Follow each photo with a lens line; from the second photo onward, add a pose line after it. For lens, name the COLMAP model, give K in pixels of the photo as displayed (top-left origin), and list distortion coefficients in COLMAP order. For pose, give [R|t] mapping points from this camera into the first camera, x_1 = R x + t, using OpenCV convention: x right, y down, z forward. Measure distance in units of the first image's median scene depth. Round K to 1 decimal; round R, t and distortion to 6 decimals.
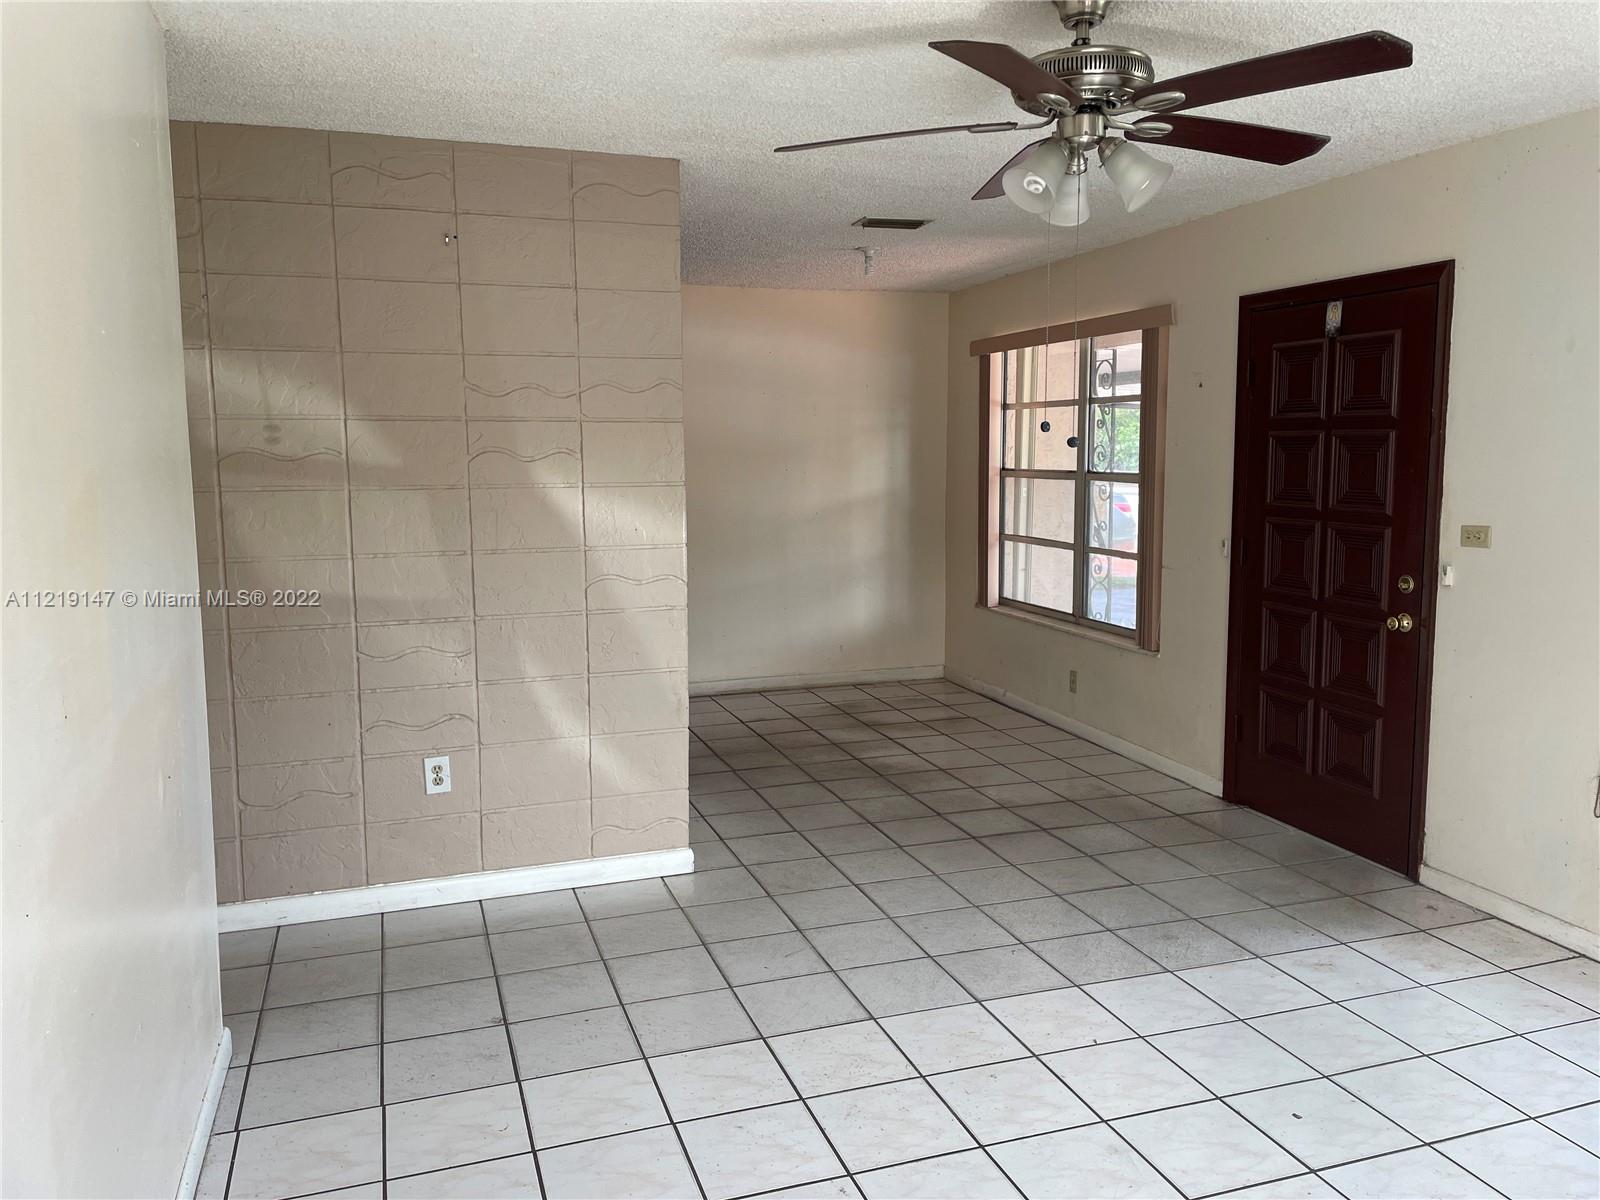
lens RADIAL K [[1218.4, 0, 802.3], [0, 1218.4, 593.3], [0, 0, 1]] dist [0.086874, -0.114057]
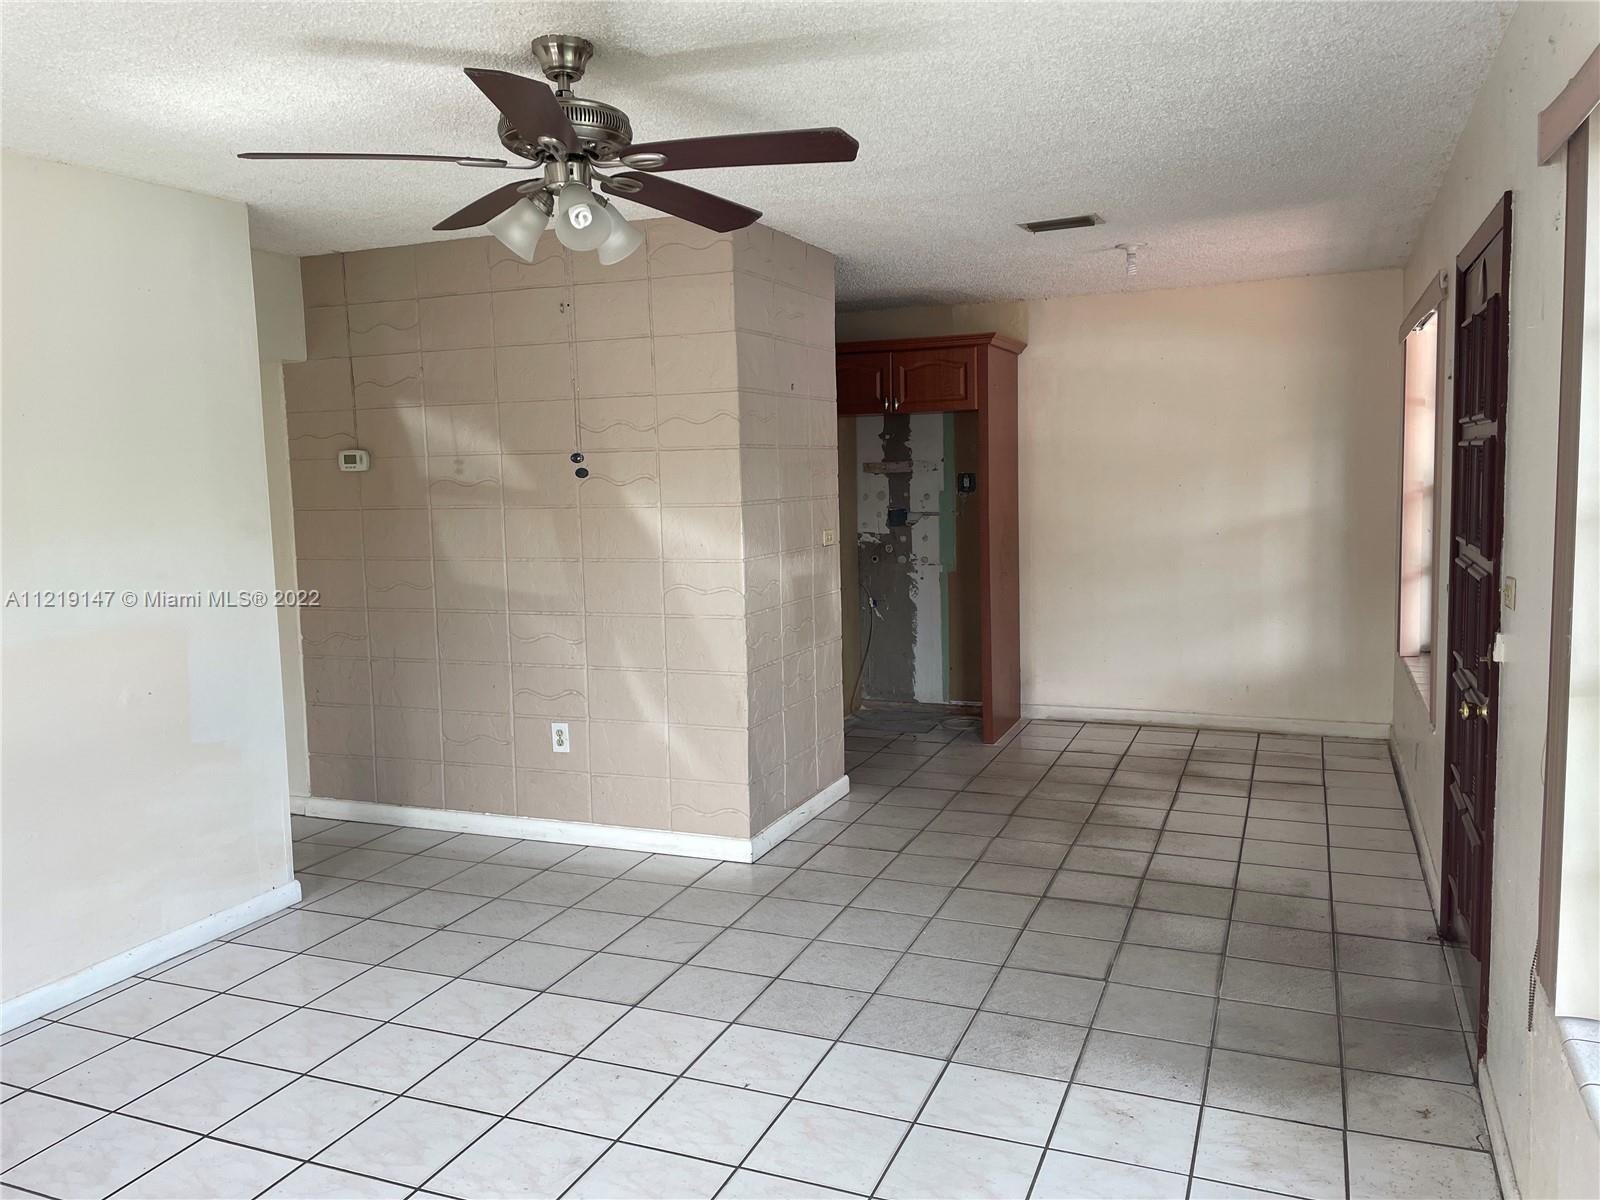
lens RADIAL K [[1218.4, 0, 788.8], [0, 1218.4, 591.8], [0, 0, 1]] dist [0.086874, -0.114057]
pose [[0.748532, 0.055588, -0.660765, 0.676594], [-0.061424, 0.998008, 0.014377, -0.030966], [0.660248, 0.029825, 0.750455, 0.216772]]
